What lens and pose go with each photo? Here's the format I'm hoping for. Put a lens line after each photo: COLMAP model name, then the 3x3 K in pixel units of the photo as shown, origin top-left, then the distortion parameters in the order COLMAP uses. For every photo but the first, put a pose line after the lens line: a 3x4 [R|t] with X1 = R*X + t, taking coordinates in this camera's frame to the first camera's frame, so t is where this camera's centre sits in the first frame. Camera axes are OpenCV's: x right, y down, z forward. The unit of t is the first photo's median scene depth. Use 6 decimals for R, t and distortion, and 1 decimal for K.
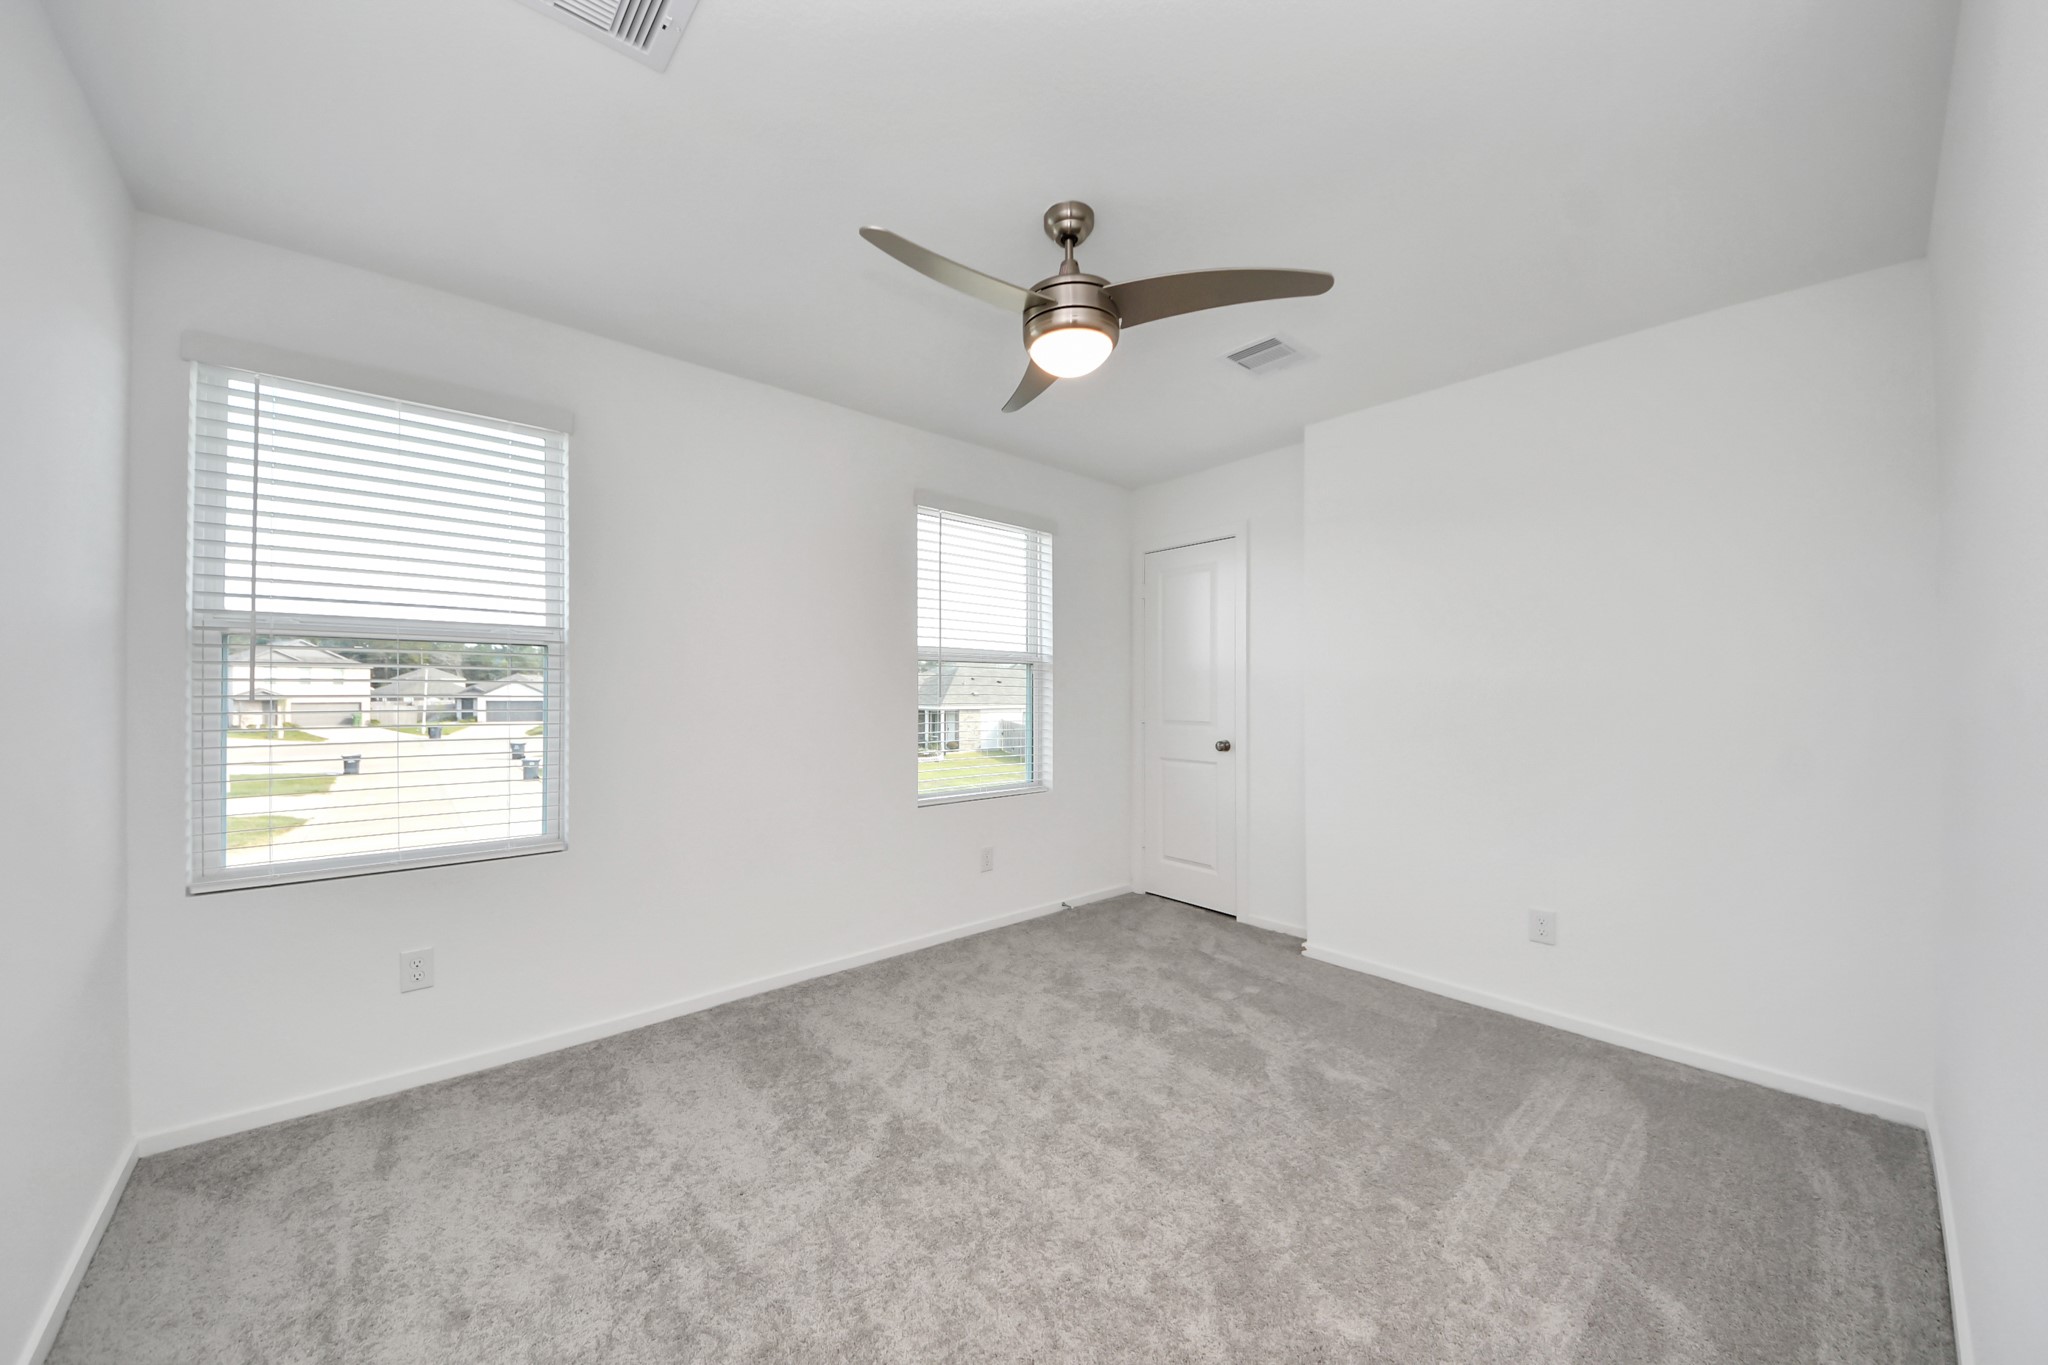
lens RADIAL K [[720.2, 0, 1024.0], [0, 720.2, 682.5], [0, 0, 1]] dist [-0.018918, -0.000096]
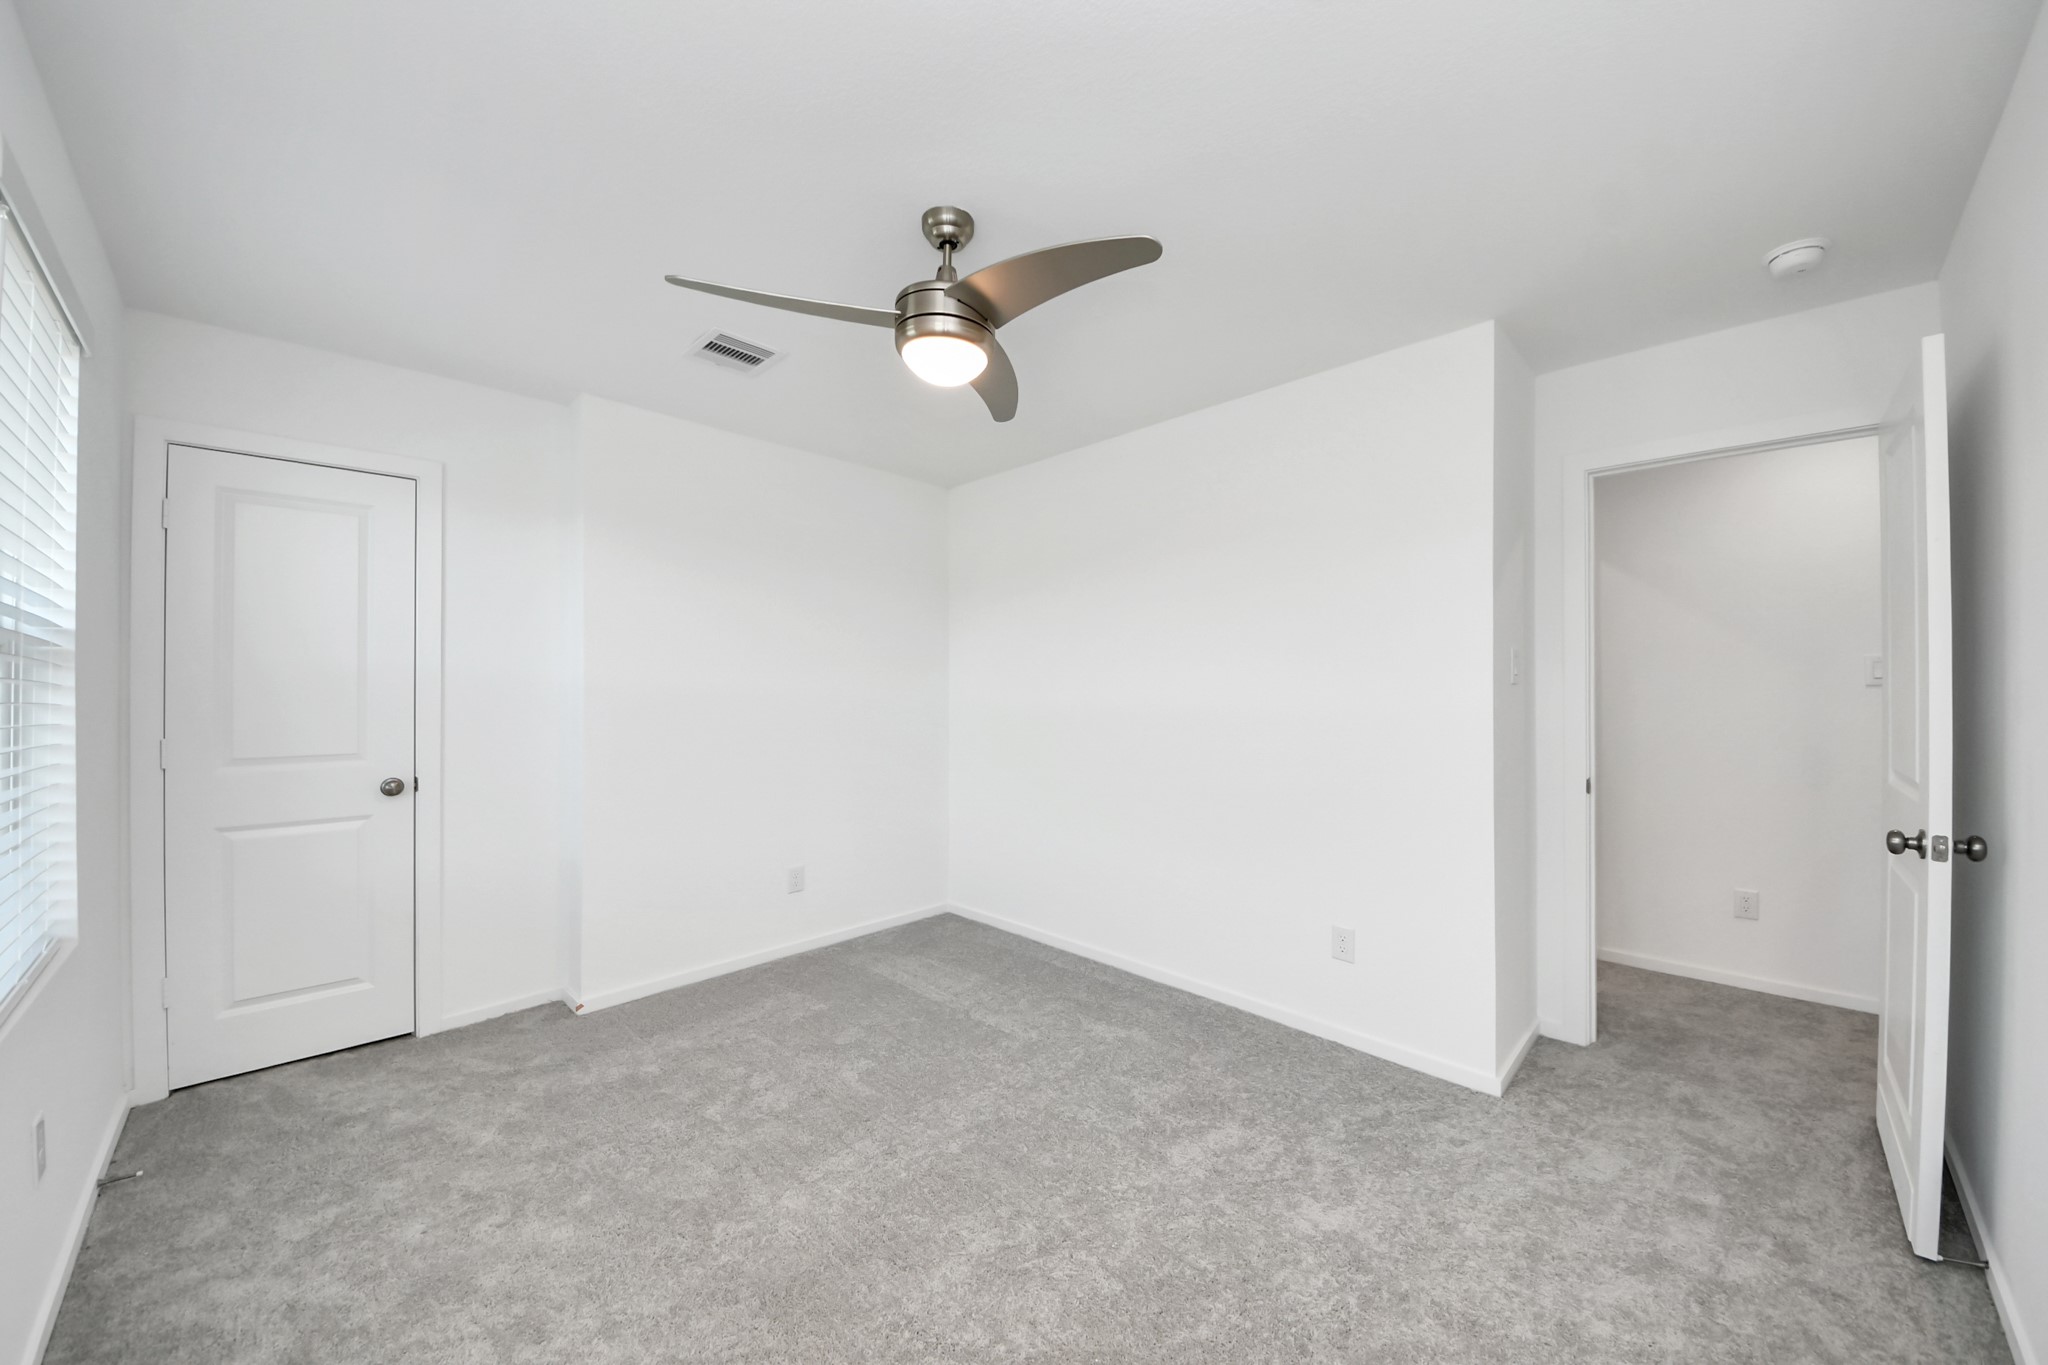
lens RADIAL K [[740.6, 0, 1012.3], [0, 740.6, 689.3], [0, 0, 1]] dist [0.048793, -0.027187]
pose [[-0.069404, 0.001493, 0.997587, -0.545018], [-0.013098, 0.999911, -0.002407, -0.010059], [-0.997503, -0.013233, -0.069379, 0.564283]]
